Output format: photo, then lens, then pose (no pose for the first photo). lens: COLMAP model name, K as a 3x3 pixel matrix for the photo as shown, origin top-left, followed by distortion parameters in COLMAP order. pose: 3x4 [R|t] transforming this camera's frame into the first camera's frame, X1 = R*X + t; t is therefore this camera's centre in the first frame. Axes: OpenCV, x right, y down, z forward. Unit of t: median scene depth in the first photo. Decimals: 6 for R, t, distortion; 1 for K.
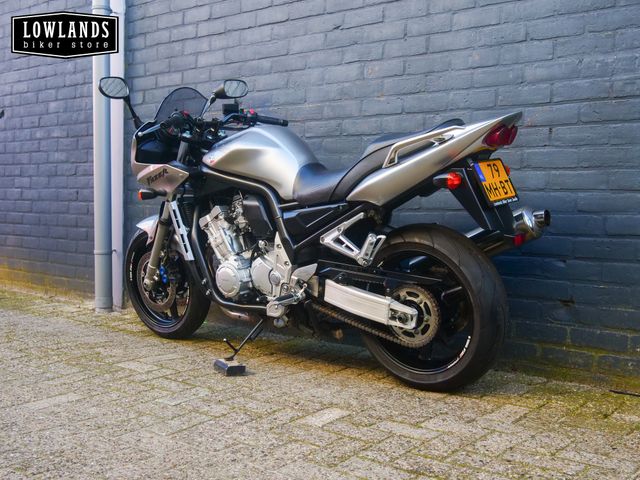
lens RADIAL K [[738.0, 0, 316.5], [0, 738.0, 239.4], [0, 0, 1]] dist [-0.004057, 0.000000]
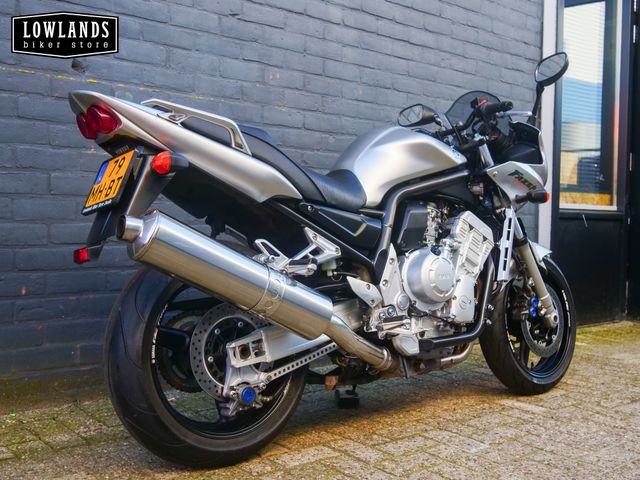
lens RADIAL K [[738.0, 0, 326.0], [0, 738.0, 239.5], [0, 0, 1]] dist [-0.004057, 0.000000]
pose [[0.170348, -0.038445, 0.984634, -0.958775], [0.031448, 0.998942, 0.033563, -0.059239], [-0.984882, 0.025248, 0.171377, 0.887348]]
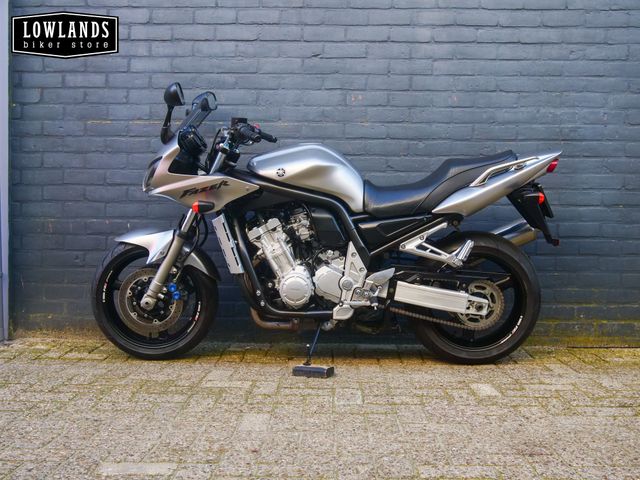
lens RADIAL K [[738.0, 0, 322.4], [0, 738.0, 241.6], [0, 0, 1]] dist [-0.004057, 0.000000]
pose [[0.787028, -0.026624, 0.616342, -0.764885], [0.034285, 0.999412, -0.000608, -0.010942], [-0.615964, 0.021610, 0.787478, 0.159249]]
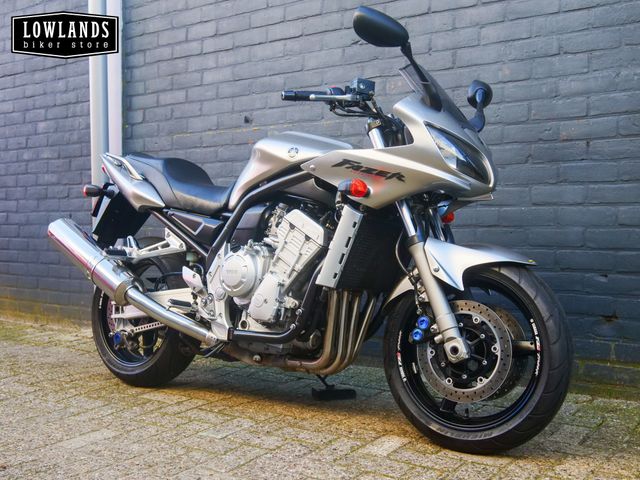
lens RADIAL K [[738.0, 0, 318.3], [0, 738.0, 239.3], [0, 0, 1]] dist [-0.004057, 0.000000]
pose [[0.997693, -0.019826, 0.064925, -0.106835], [0.021500, 0.999451, -0.025197, -0.002792], [-0.064390, 0.026535, 0.997572, 0.037974]]
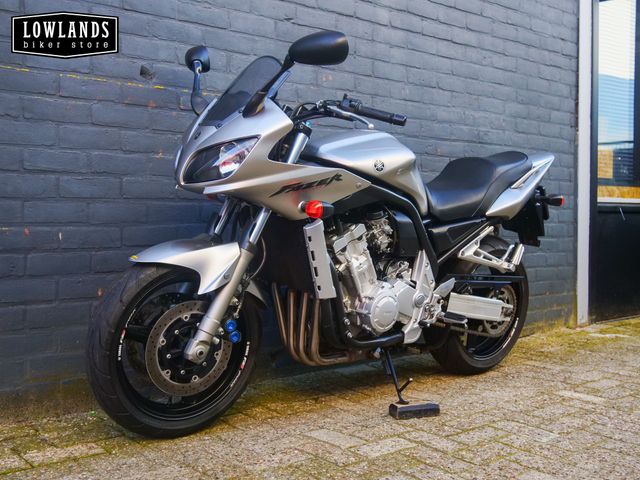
lens RADIAL K [[738.0, 0, 326.2], [0, 738.0, 239.4], [0, 0, 1]] dist [-0.004057, 0.000000]
pose [[0.183831, -0.044182, 0.981964, -0.992771], [0.050458, 0.998096, 0.035462, -0.062756], [-0.981662, 0.043029, 0.185711, 0.946863]]
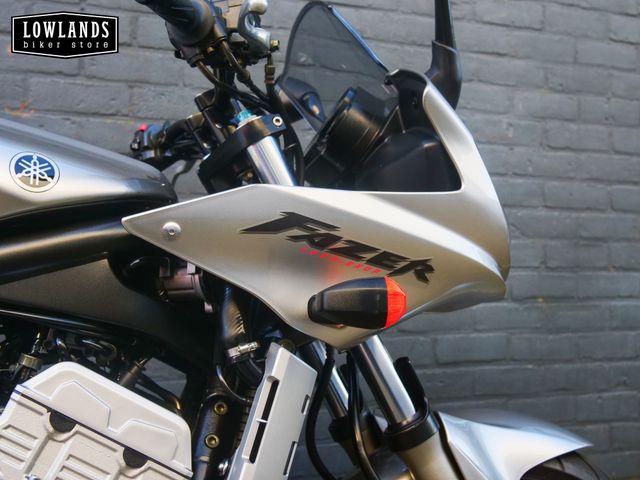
lens RADIAL K [[738.0, 0, 317.7], [0, 738.0, 240.8], [0, 0, 1]] dist [-0.004057, 0.000000]
pose [[0.531186, 0.024570, 0.846899, -0.244378], [0.045638, 0.997298, -0.057558, -0.080752], [-0.846025, 0.069225, 0.528630, 0.663908]]
